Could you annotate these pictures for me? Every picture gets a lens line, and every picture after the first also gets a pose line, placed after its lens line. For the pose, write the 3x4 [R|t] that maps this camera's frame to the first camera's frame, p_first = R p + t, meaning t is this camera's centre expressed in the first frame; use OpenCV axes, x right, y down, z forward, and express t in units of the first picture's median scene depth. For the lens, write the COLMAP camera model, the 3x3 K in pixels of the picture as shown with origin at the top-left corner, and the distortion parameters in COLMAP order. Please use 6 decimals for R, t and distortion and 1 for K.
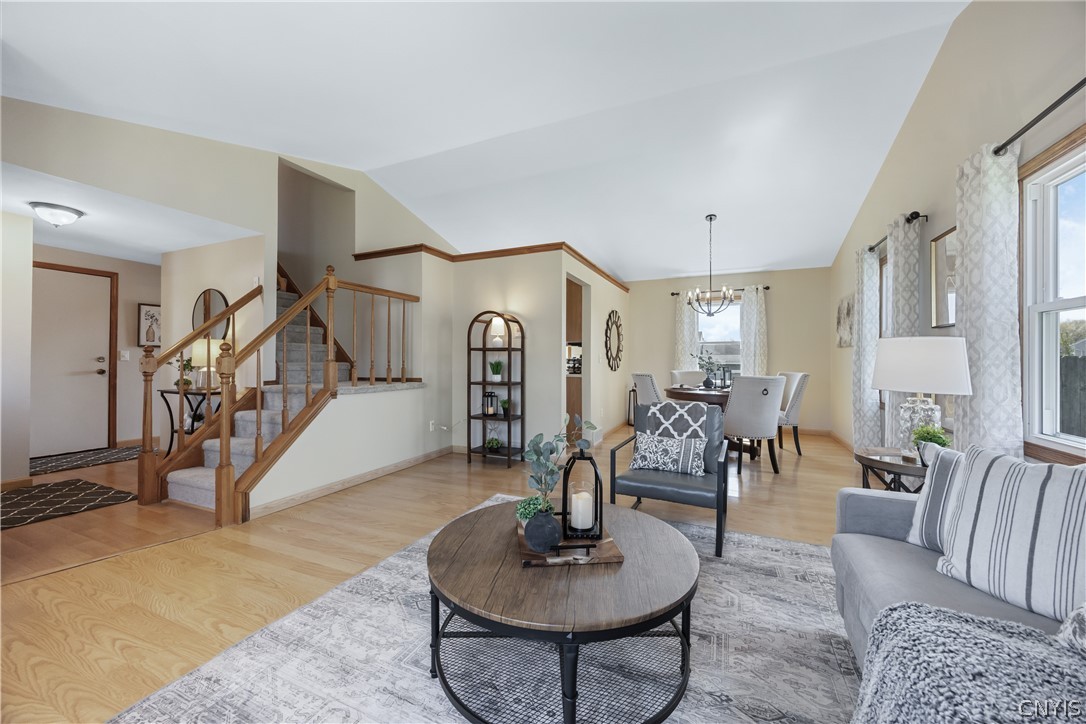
lens RADIAL K [[417.9, 0, 546.9], [0, 417.9, 359.8], [0, 0, 1]] dist [0.000357, -0.000030]
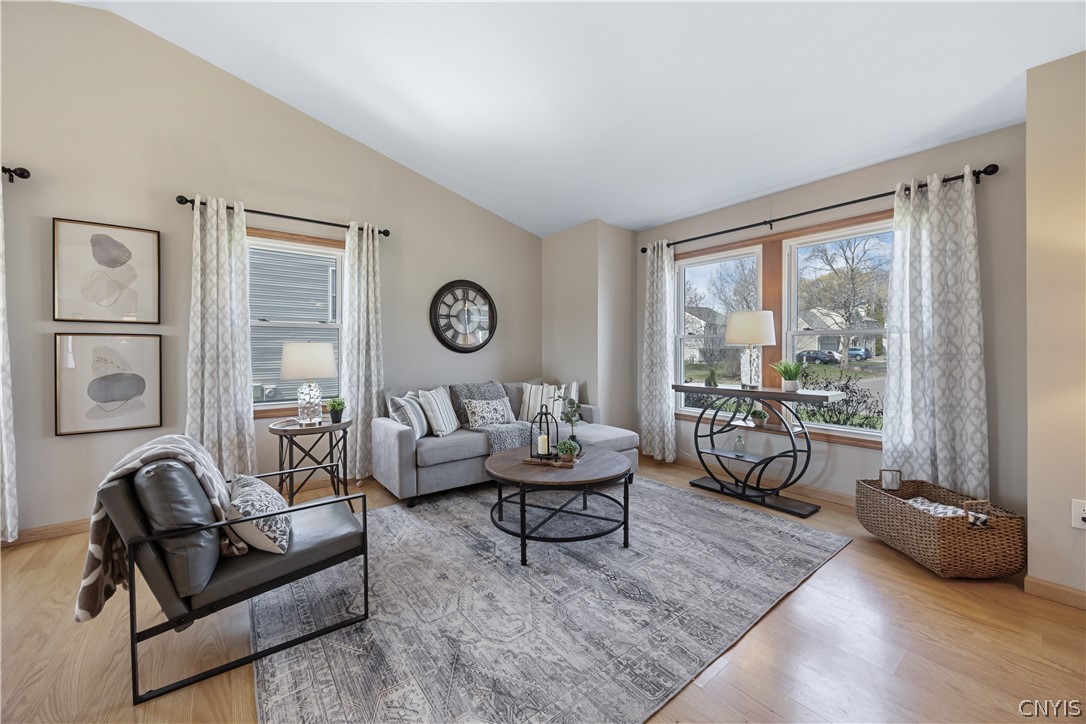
lens RADIAL K [[417.9, 0, 546.9], [0, 417.9, 359.8], [0, 0, 1]] dist [0.000357, -0.000030]
pose [[-0.885868, -0.005556, 0.463904, -0.701462], [0.005437, 0.999735, 0.022355, -0.032823], [-0.463905, 0.022326, -0.885604, 2.415302]]
